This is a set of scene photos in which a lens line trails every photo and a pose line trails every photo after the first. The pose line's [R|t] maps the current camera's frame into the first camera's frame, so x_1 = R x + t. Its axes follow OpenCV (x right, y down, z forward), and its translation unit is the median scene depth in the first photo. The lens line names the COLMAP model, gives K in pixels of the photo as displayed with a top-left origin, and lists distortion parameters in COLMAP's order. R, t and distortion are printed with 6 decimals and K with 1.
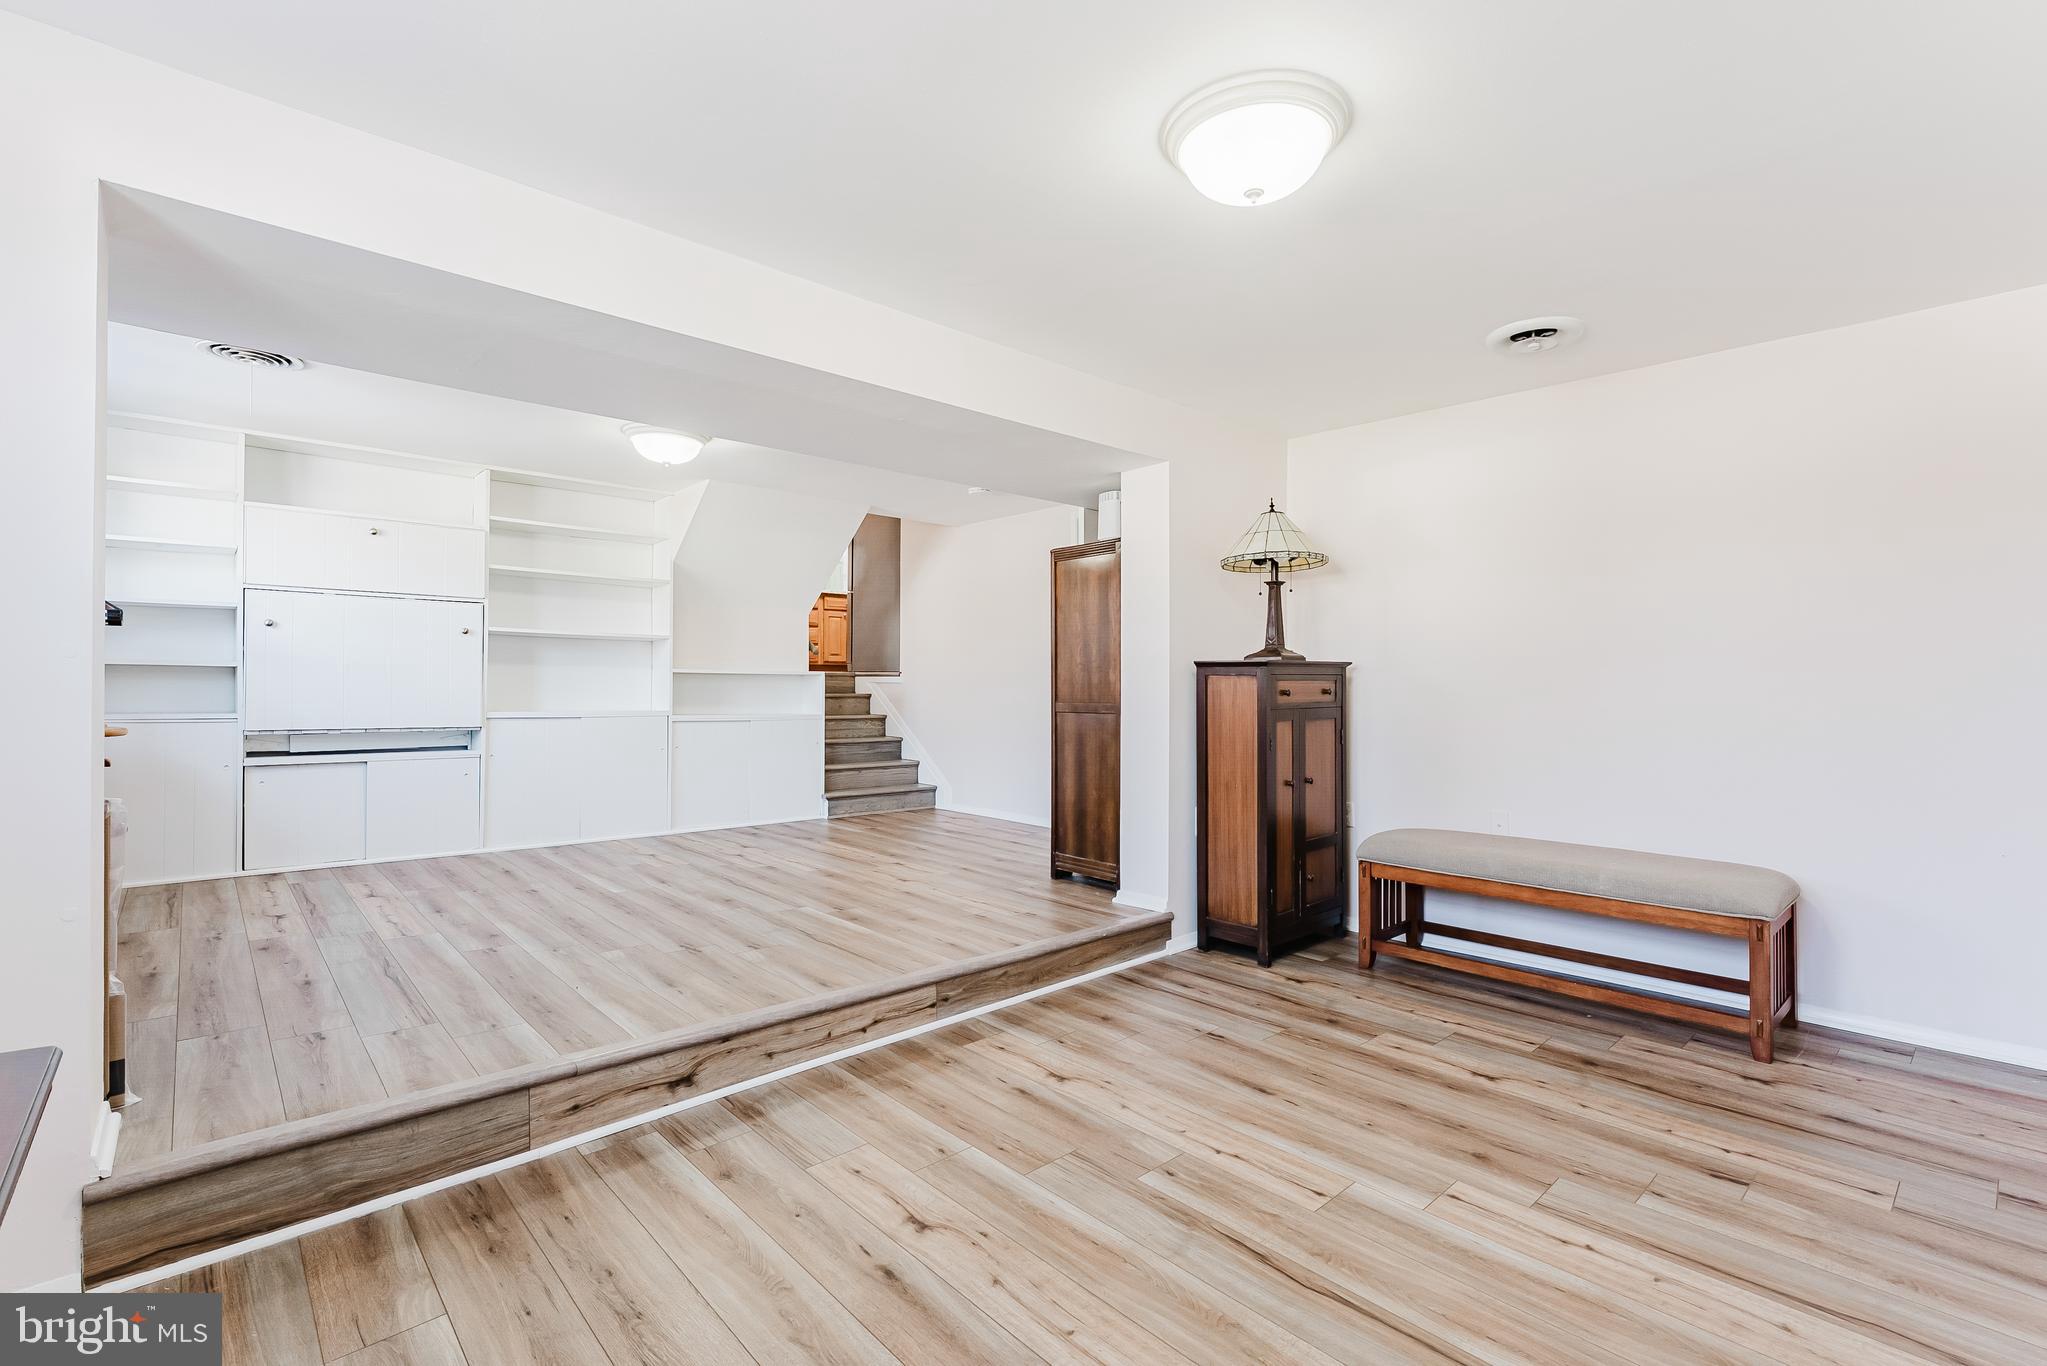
lens RADIAL K [[931.0, 0, 1017.8], [0, 931.0, 676.2], [0, 0, 1]] dist [-0.002146, -0.000097]
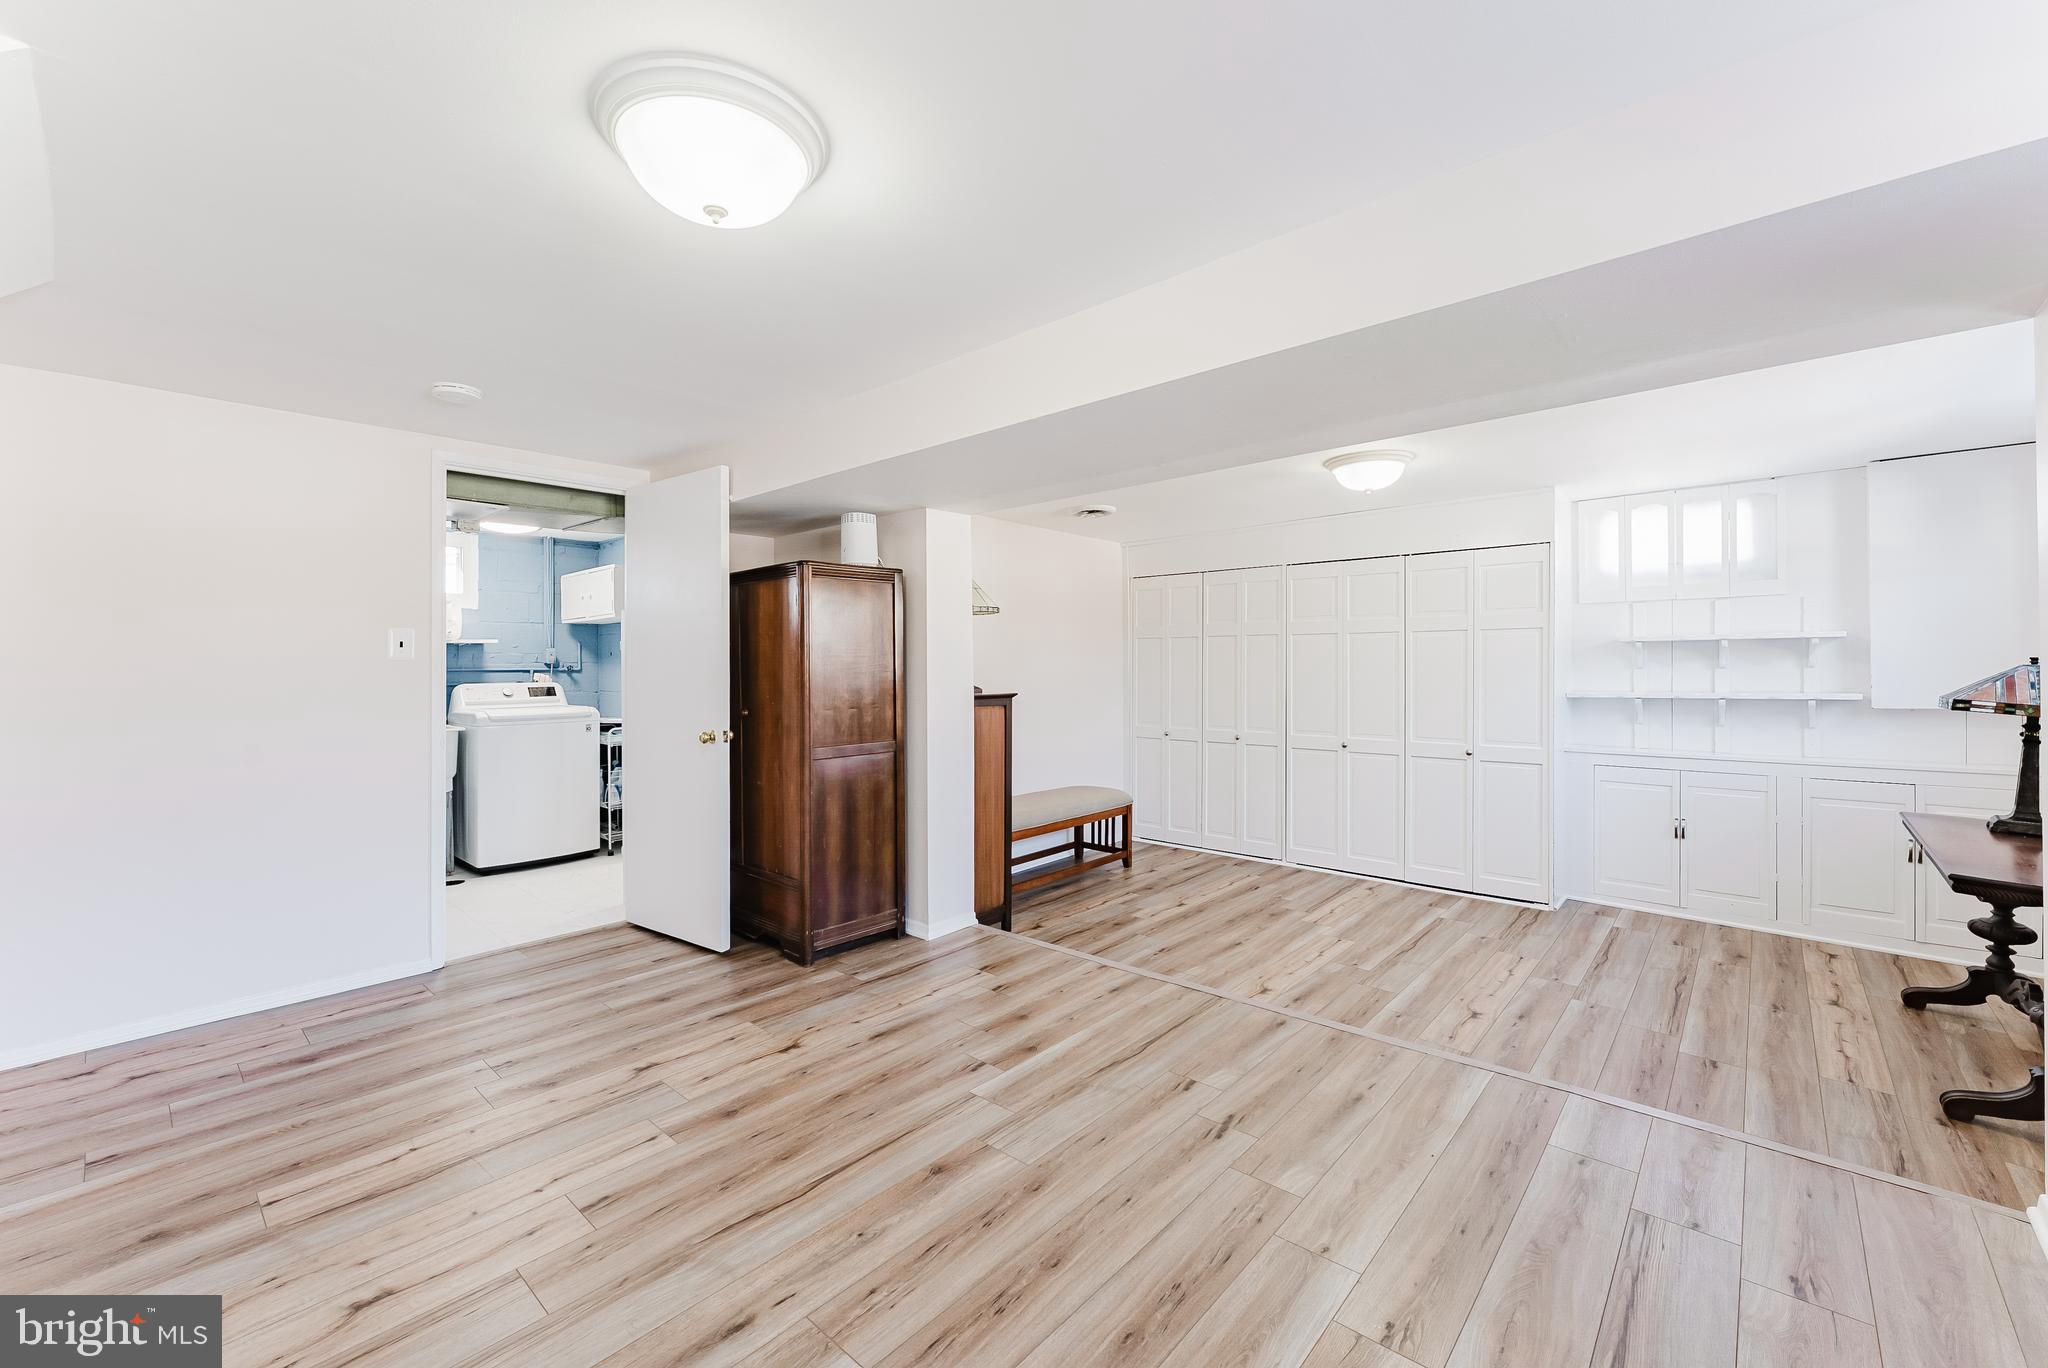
lens RADIAL K [[830.9, 0, 1029.8], [0, 830.9, 665.7], [0, 0, 1]] dist [-0.001268, 0.000012]
pose [[-0.115514, -0.000644, 0.993306, -1.196425], [0.001800, 0.999998, 0.000858, -0.076991], [-0.993304, 0.001887, -0.115513, 1.508816]]
